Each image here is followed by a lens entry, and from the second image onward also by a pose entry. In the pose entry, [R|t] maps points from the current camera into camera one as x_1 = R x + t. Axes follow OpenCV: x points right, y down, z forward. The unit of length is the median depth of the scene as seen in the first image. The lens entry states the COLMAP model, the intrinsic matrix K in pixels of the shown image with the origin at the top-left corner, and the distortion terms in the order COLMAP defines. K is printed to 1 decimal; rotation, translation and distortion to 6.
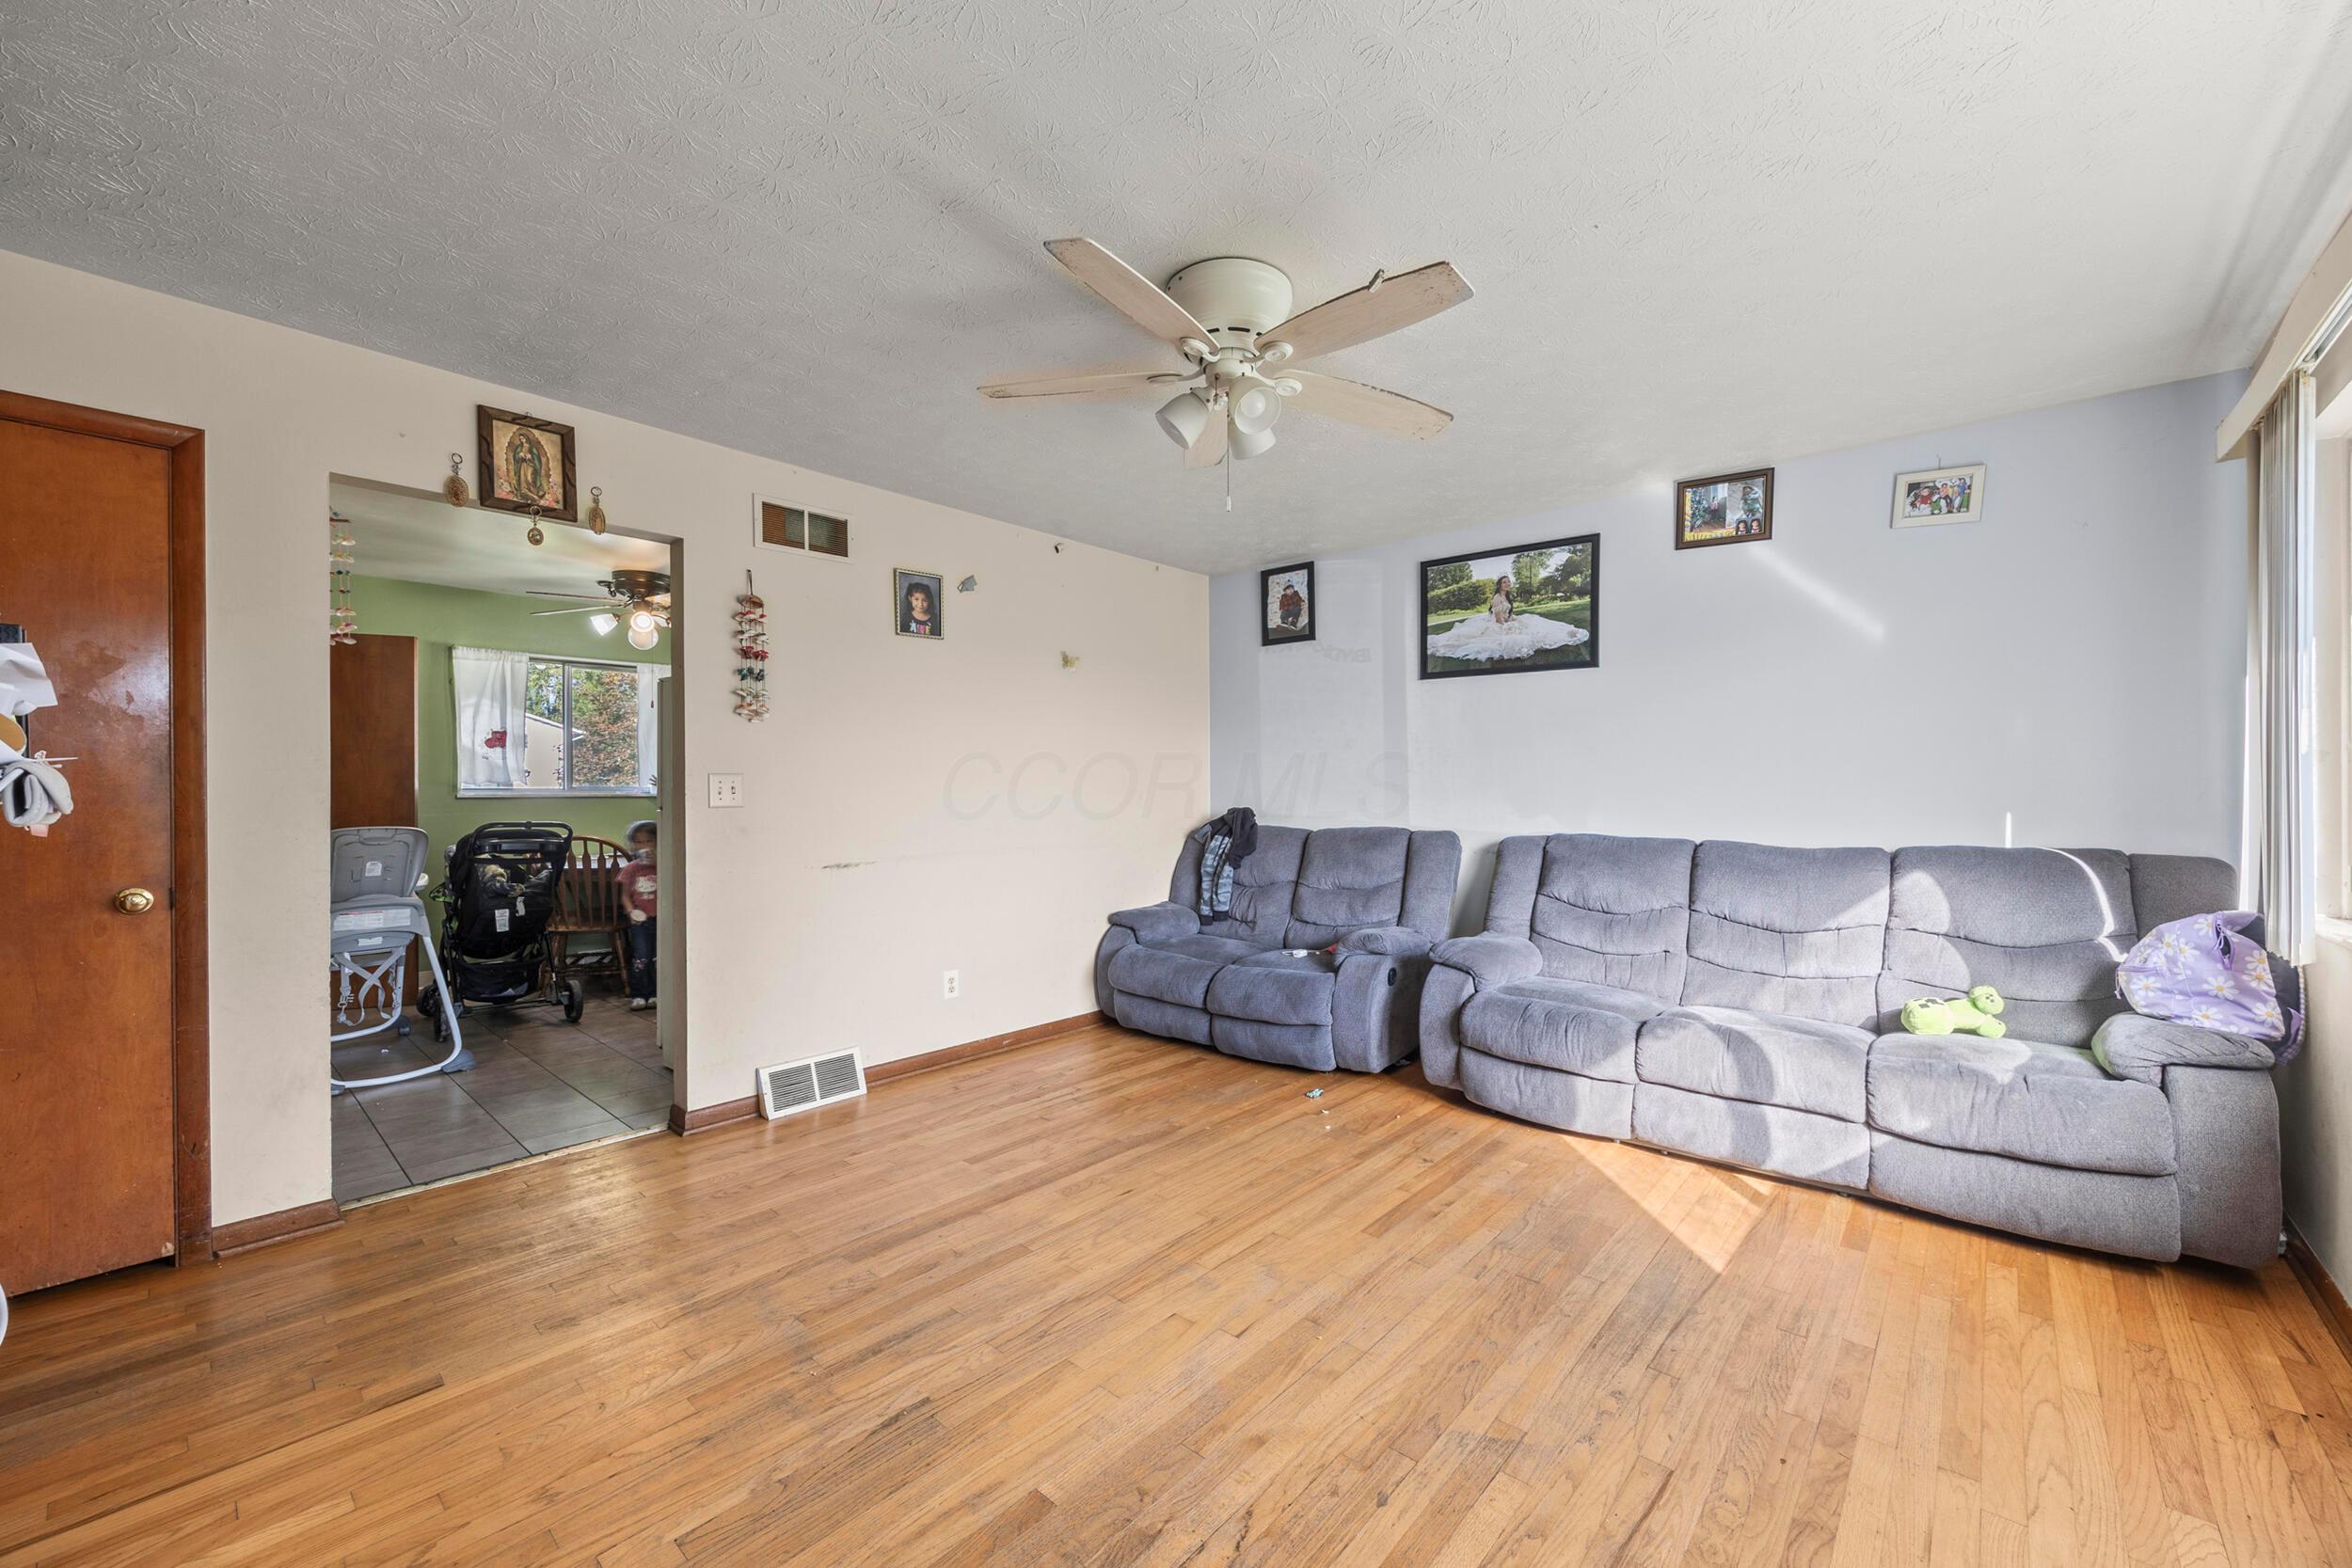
lens RADIAL K [[947.5, 0, 1172.9], [0, 947.5, 793.4], [0, 0, 1]] dist [-0.000665, -0.000014]
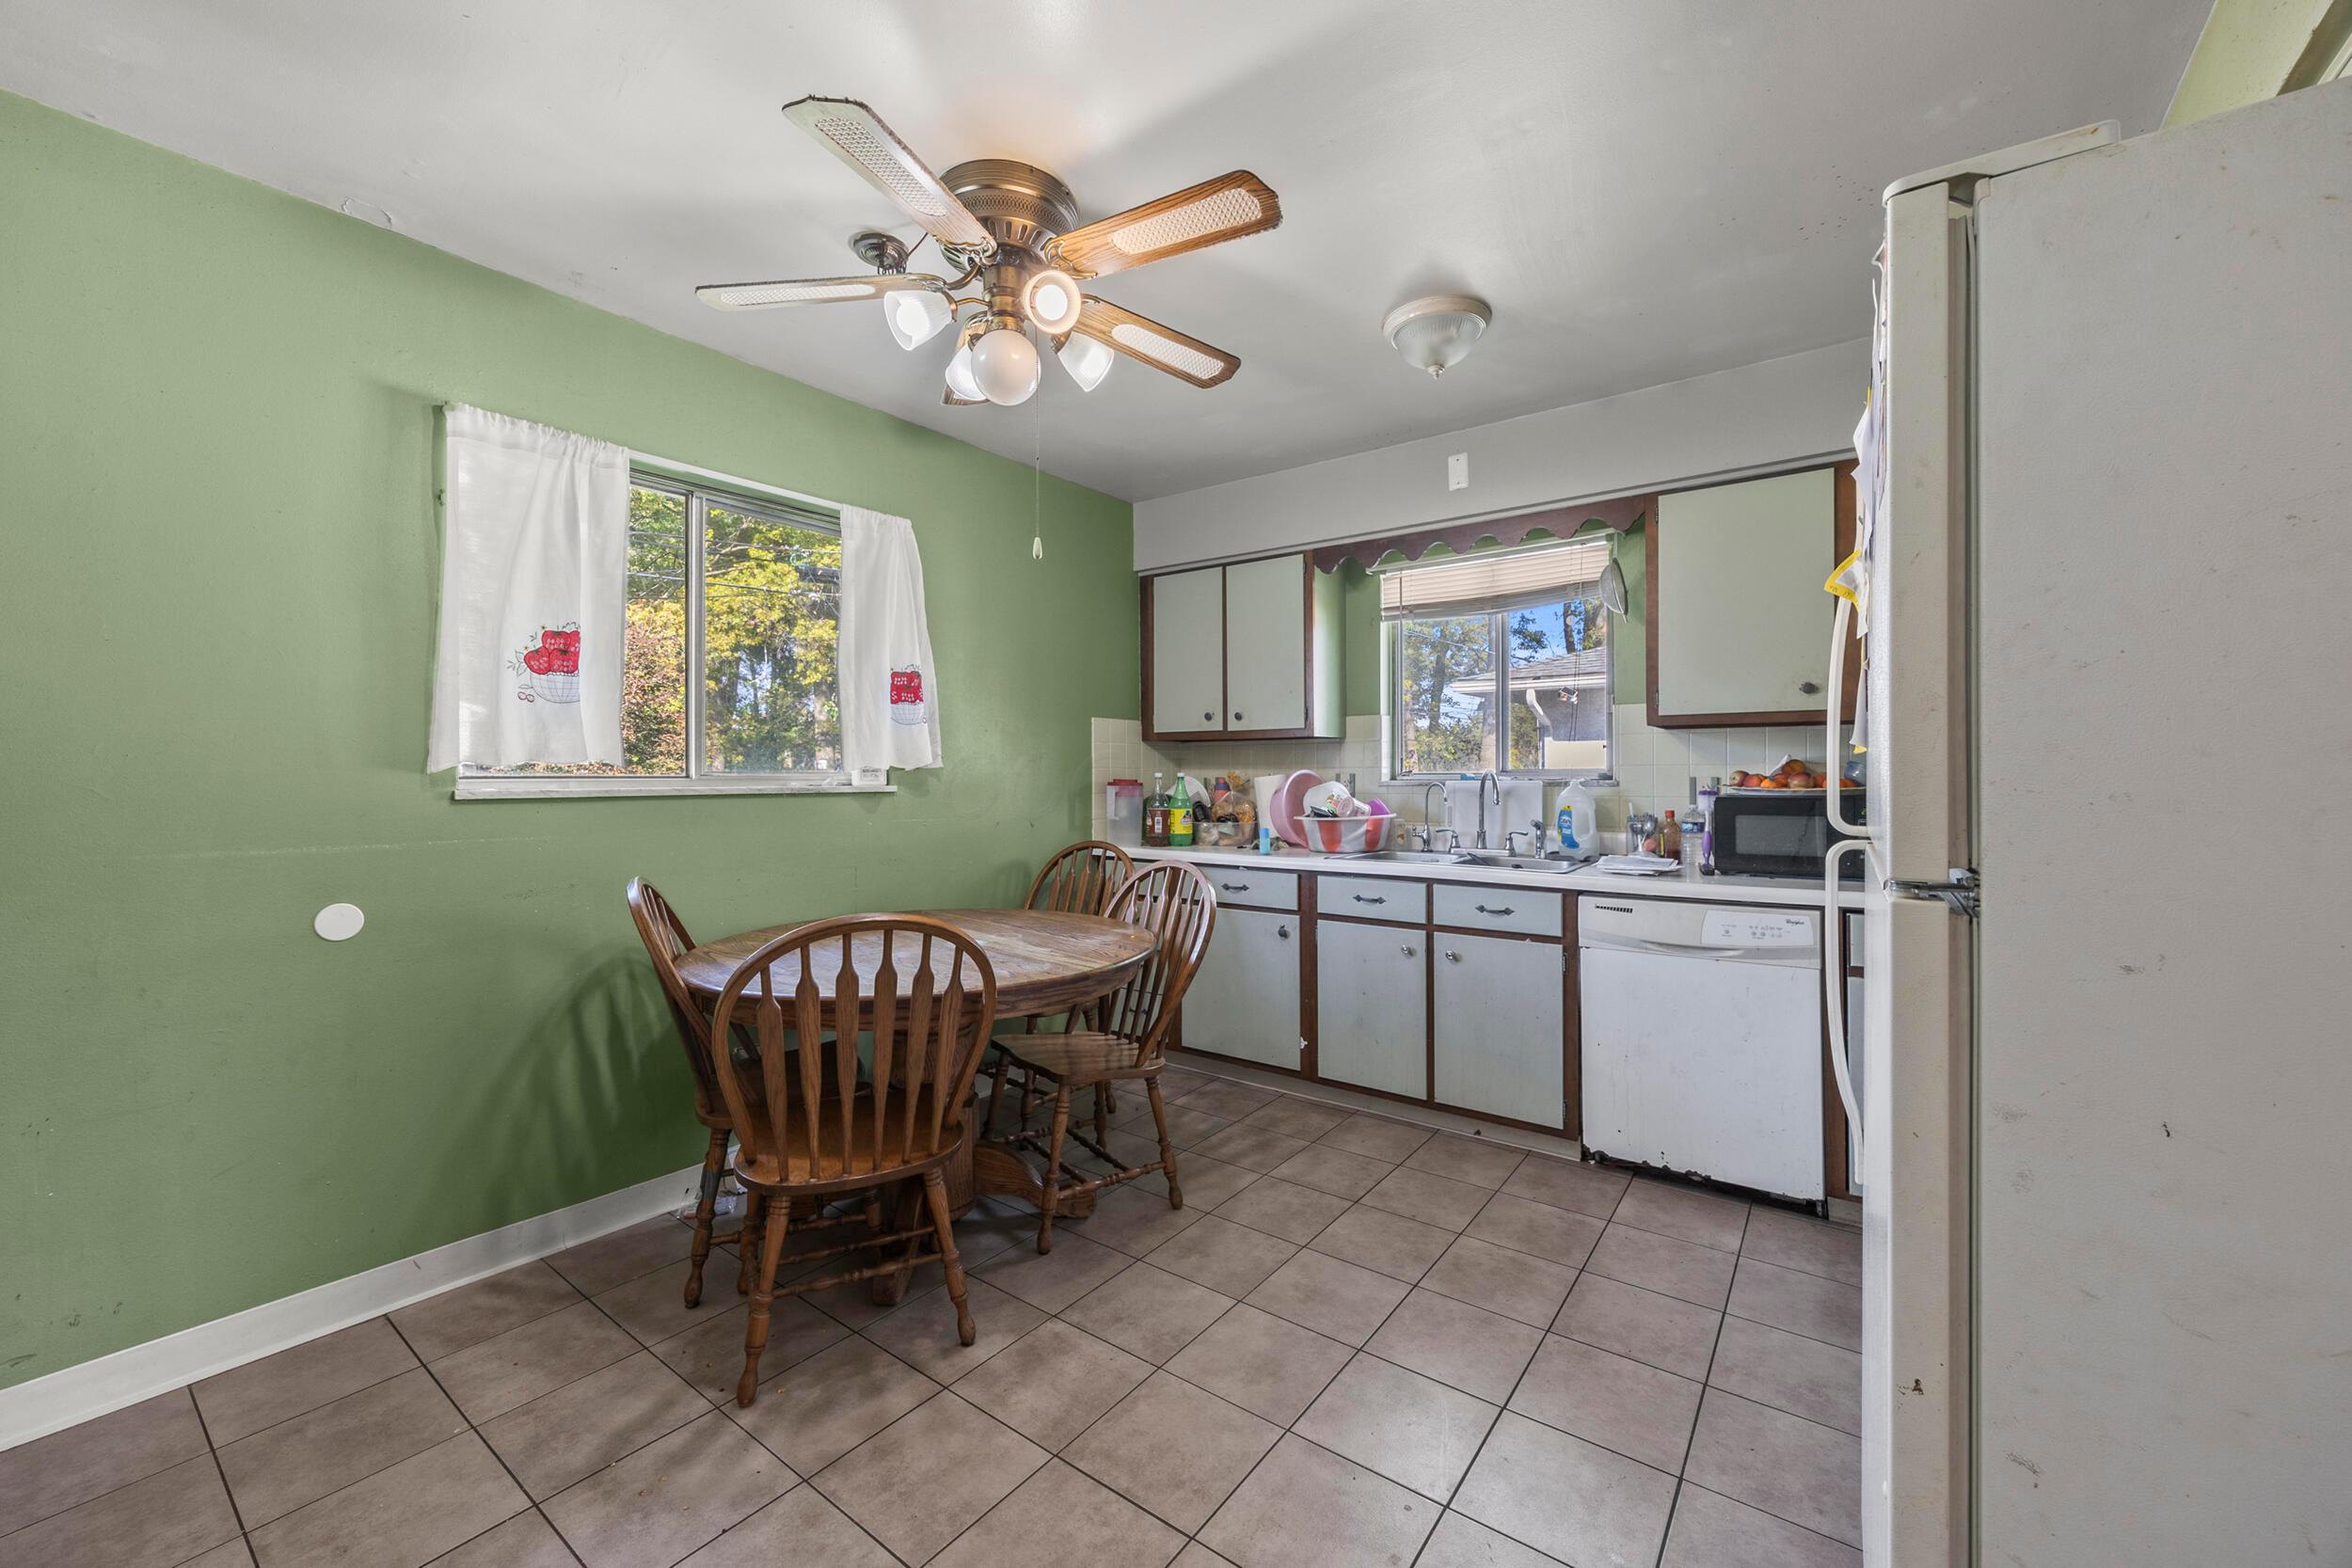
lens RADIAL K [[923.9, 0, 1176.0], [0, 923.9, 784.0], [0, 0, 1]] dist [0.000135, 0.000042]
pose [[0.996737, -0.001673, 0.080701, -0.484850], [0.001636, 0.999999, 0.000519, -0.000494], [-0.080702, -0.000386, 0.996738, 0.589084]]
